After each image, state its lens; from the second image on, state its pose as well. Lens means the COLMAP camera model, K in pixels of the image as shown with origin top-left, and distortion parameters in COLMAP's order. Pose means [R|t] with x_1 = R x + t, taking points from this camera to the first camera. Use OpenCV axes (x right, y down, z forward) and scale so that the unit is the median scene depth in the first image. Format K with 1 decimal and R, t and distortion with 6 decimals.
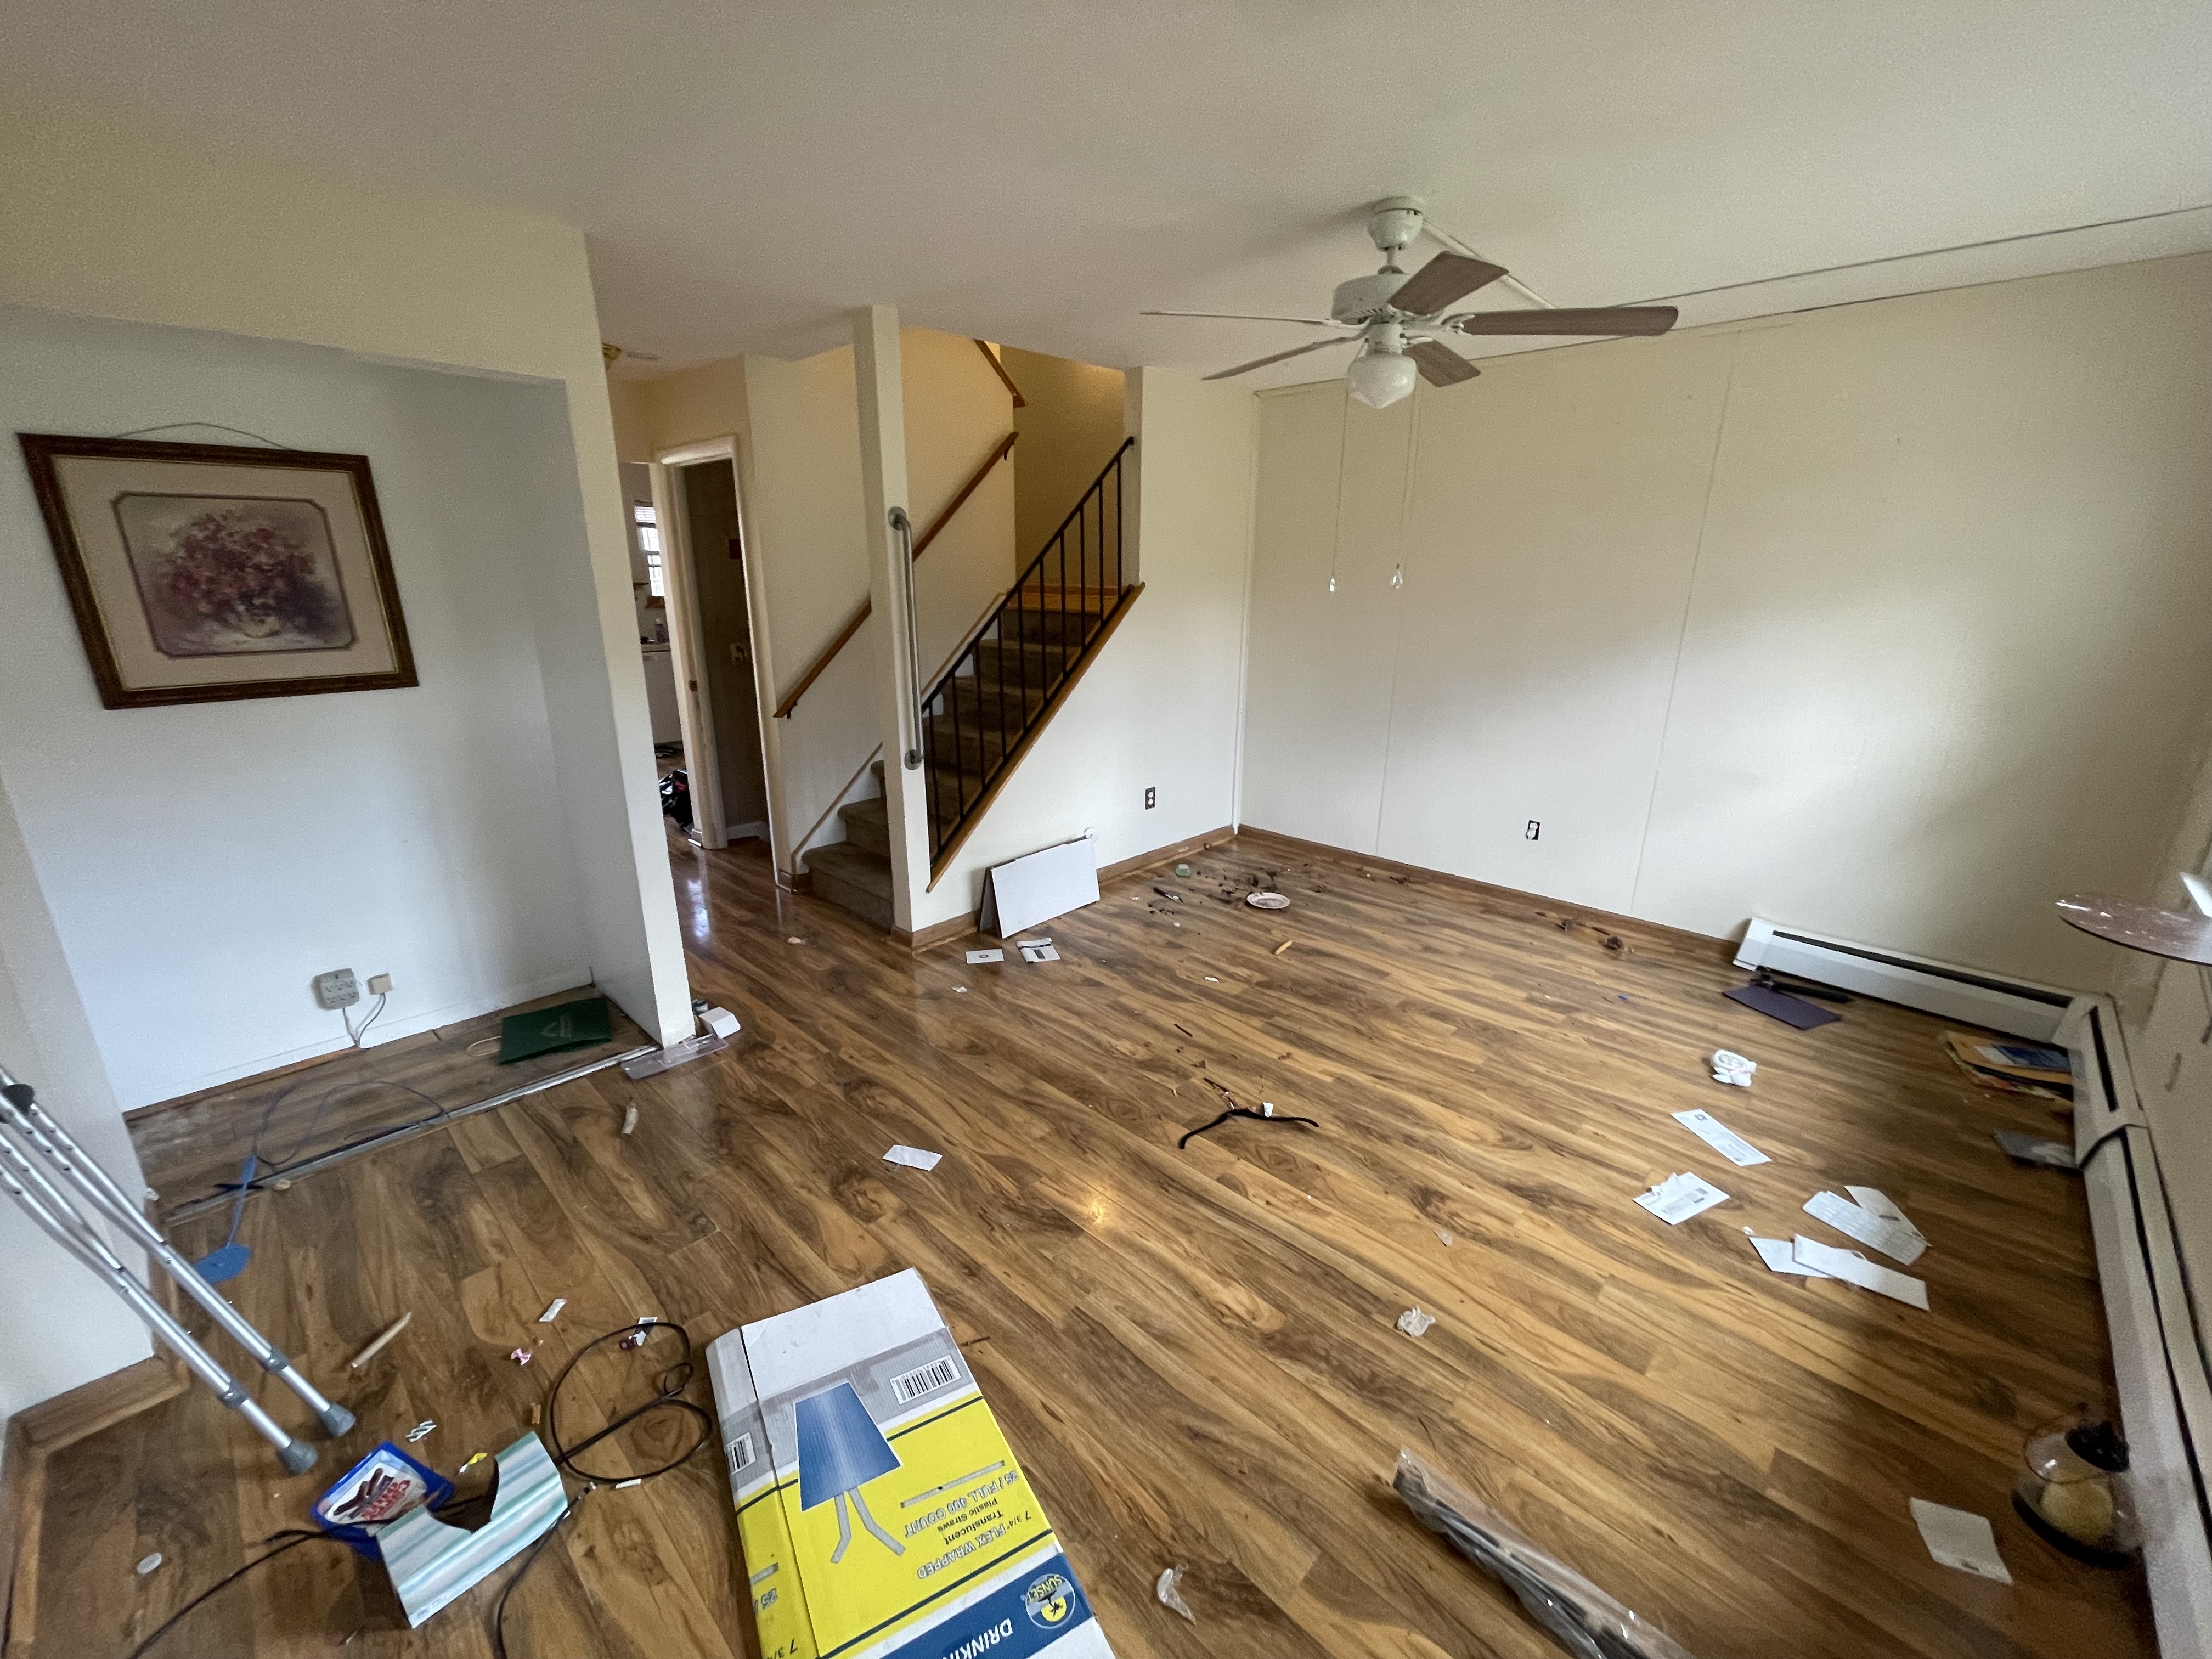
lens RADIAL K [[892.9, 0, 1102.9], [0, 892.9, 829.2], [0, 0, 1]] dist [0.006644, -0.000581]
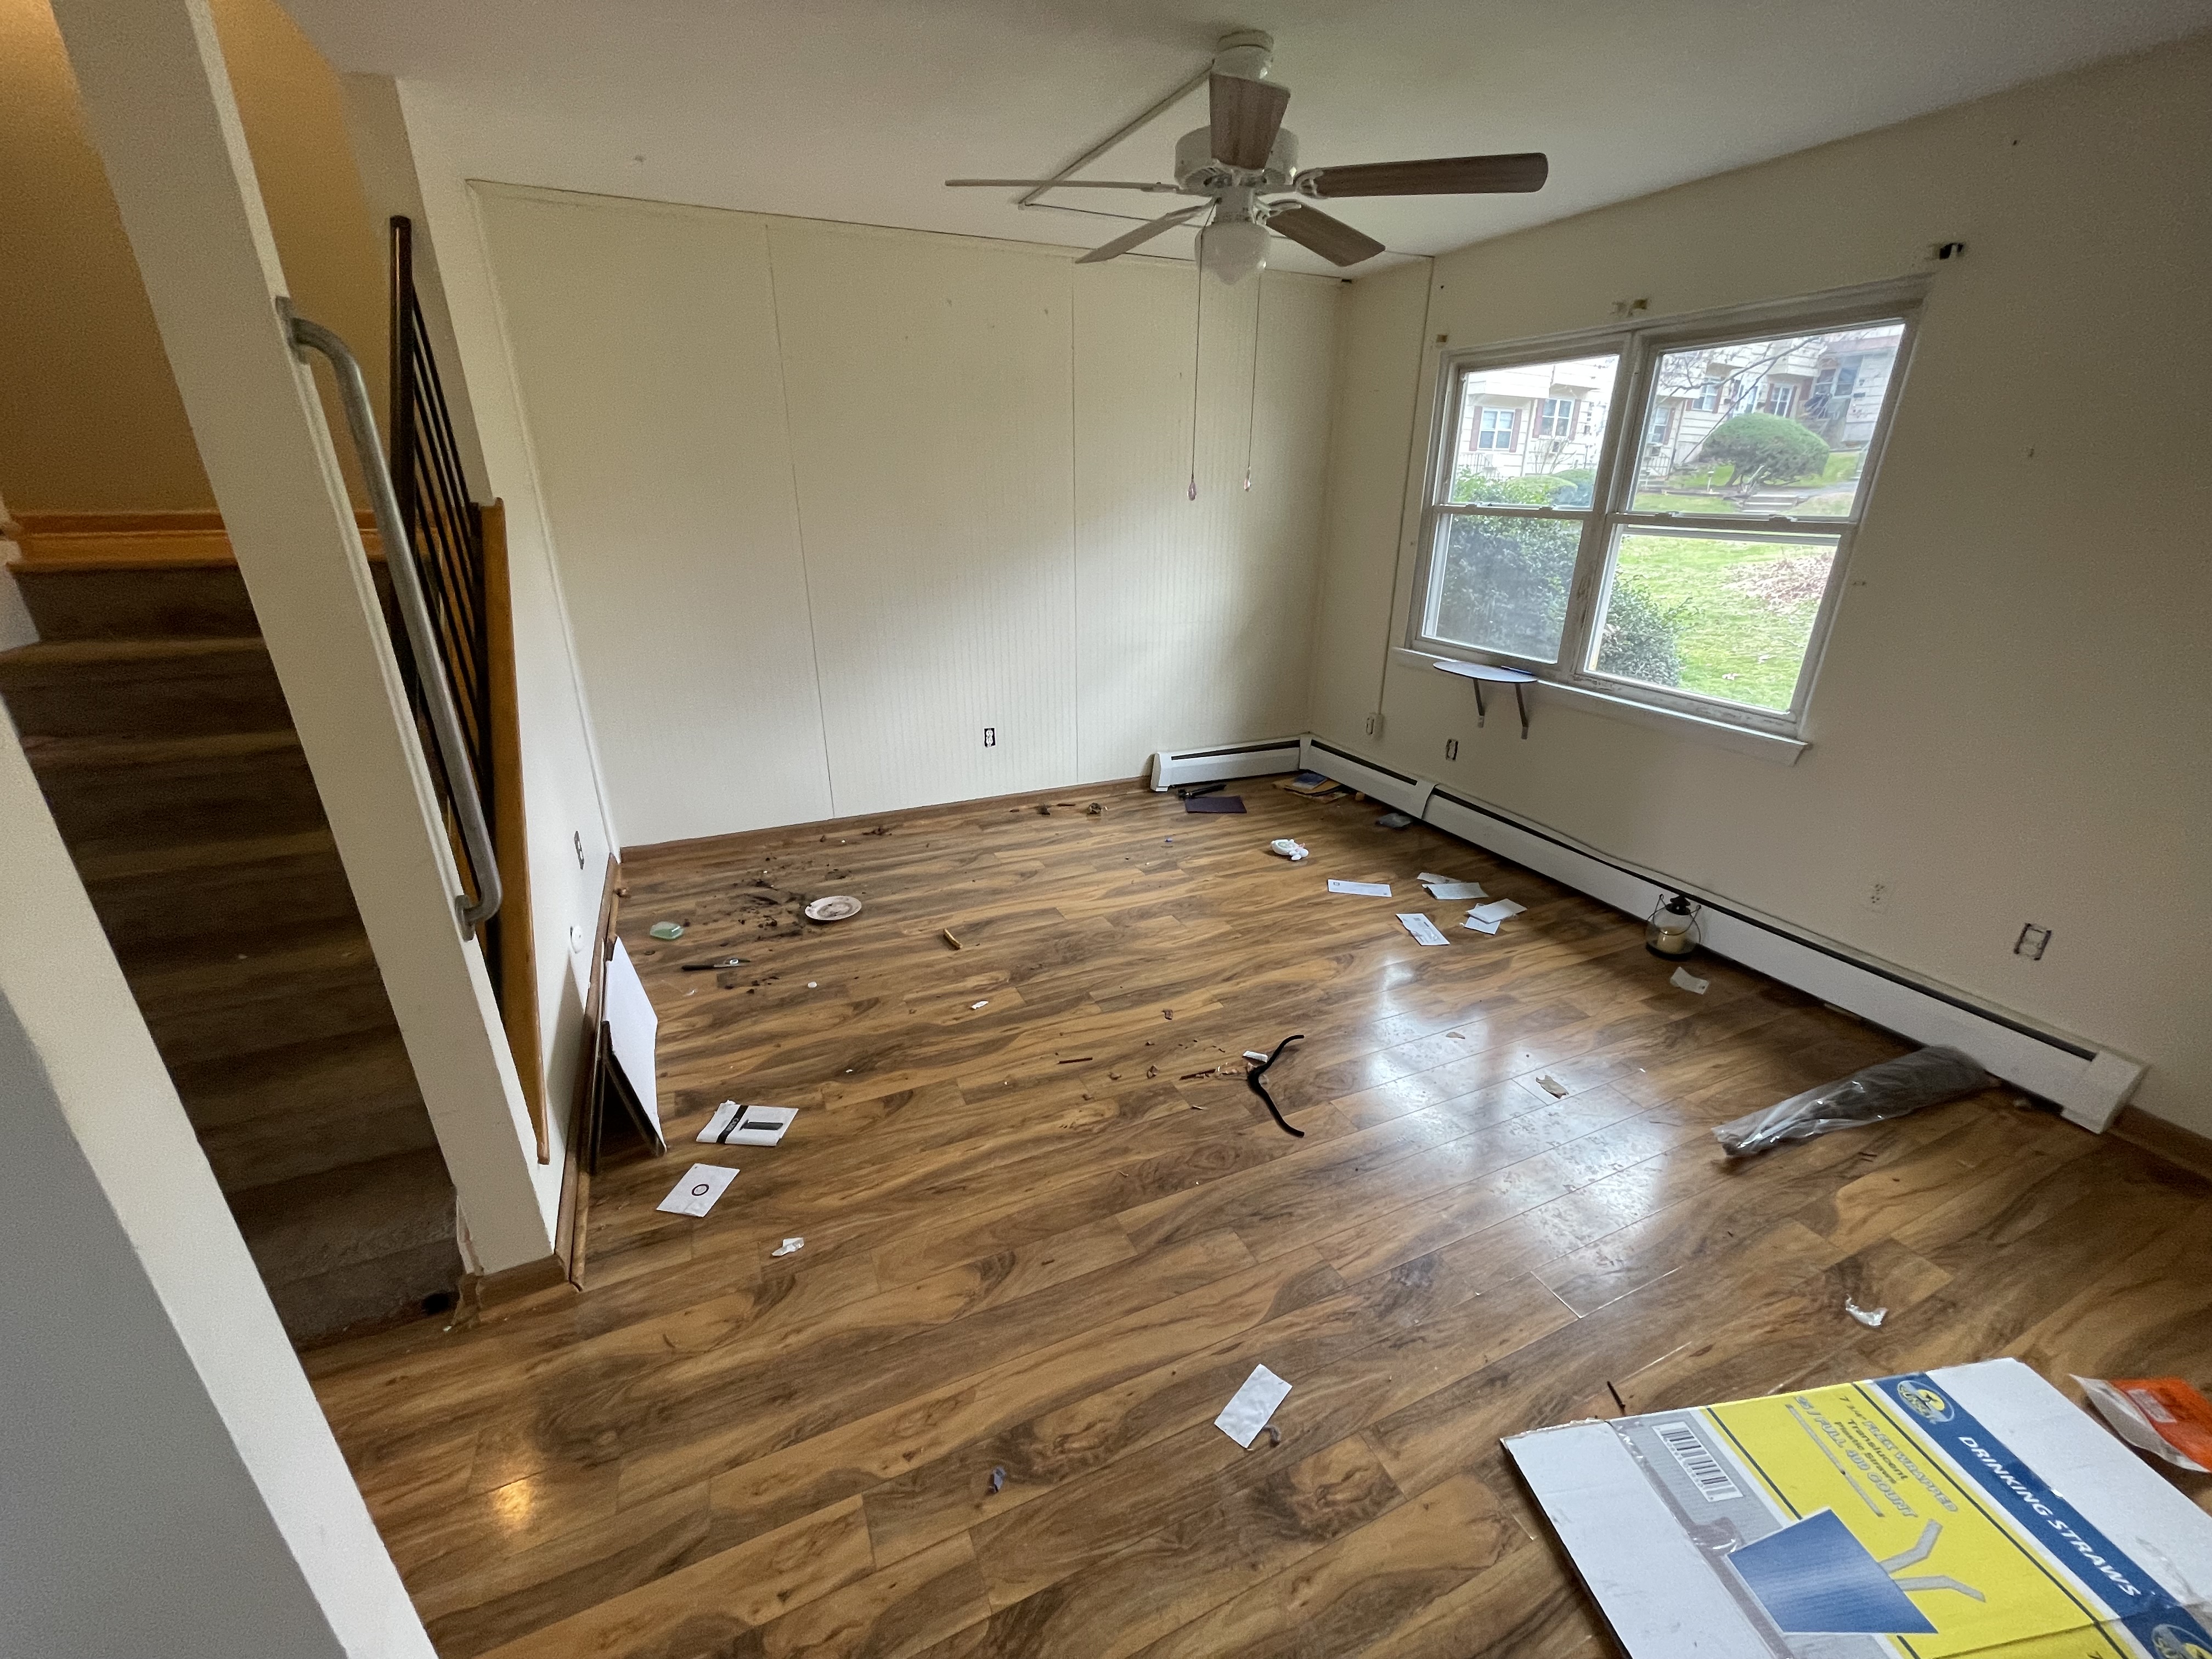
lens RADIAL K [[892.9, 0, 1099.9], [0, 892.9, 833.3], [0, 0, 1]] dist [0.006644, -0.000581]
pose [[0.374831, -0.346677, 0.859835, -0.519065], [0.263362, 0.929061, 0.259780, -0.169675], [-0.888899, 0.129074, 0.439543, 0.584659]]
